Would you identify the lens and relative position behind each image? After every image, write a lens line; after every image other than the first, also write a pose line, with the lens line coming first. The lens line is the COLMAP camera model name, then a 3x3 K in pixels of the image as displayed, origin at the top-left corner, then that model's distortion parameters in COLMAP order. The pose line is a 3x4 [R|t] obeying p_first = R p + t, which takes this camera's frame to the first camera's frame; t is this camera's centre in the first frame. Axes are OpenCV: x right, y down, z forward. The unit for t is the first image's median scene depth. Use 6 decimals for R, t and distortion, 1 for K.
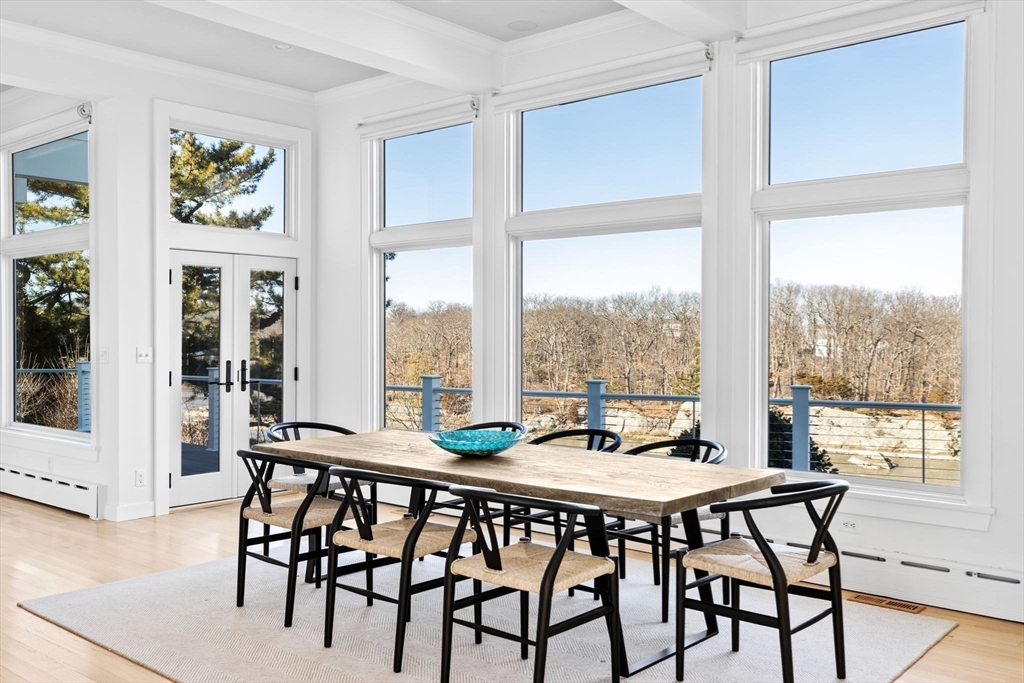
lens RADIAL K [[914.7, 0, 512.0], [0, 914.7, 341.5], [0, 0, 1]] dist [0.009910, 0.008693]
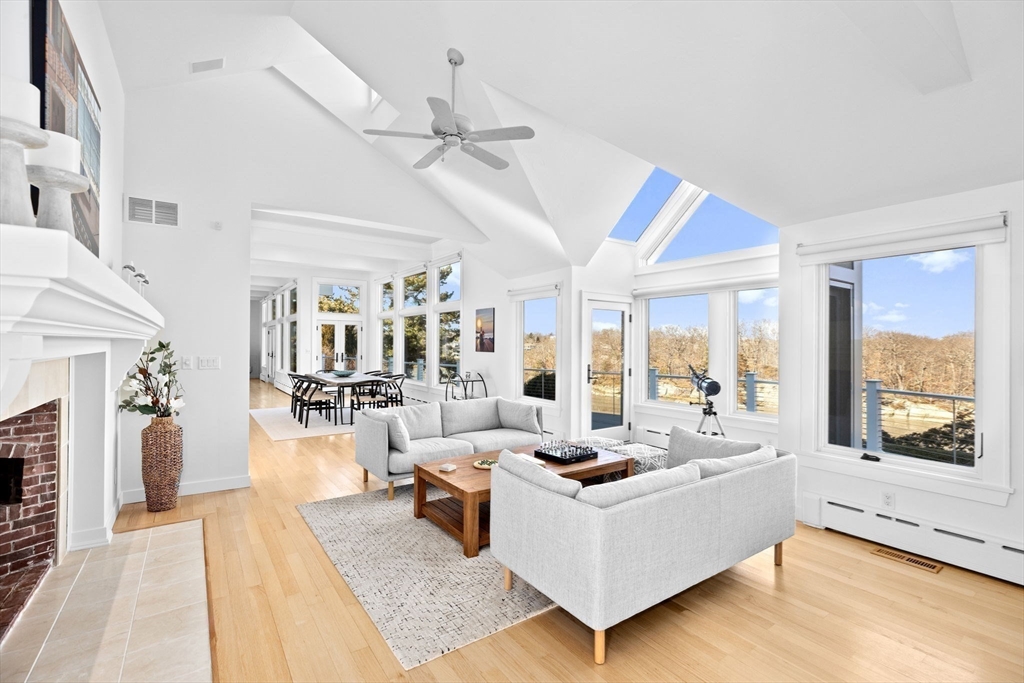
lens RADIAL K [[458.4, 0, 512.0], [0, 458.4, 341.5], [0, 0, 1]] dist [-0.005433, -0.000017]
pose [[0.970063, 0.000847, -0.242851, 0.696517], [-0.004247, 0.999900, -0.013478, -0.000963], [0.242815, 0.014106, 0.969970, -0.445129]]
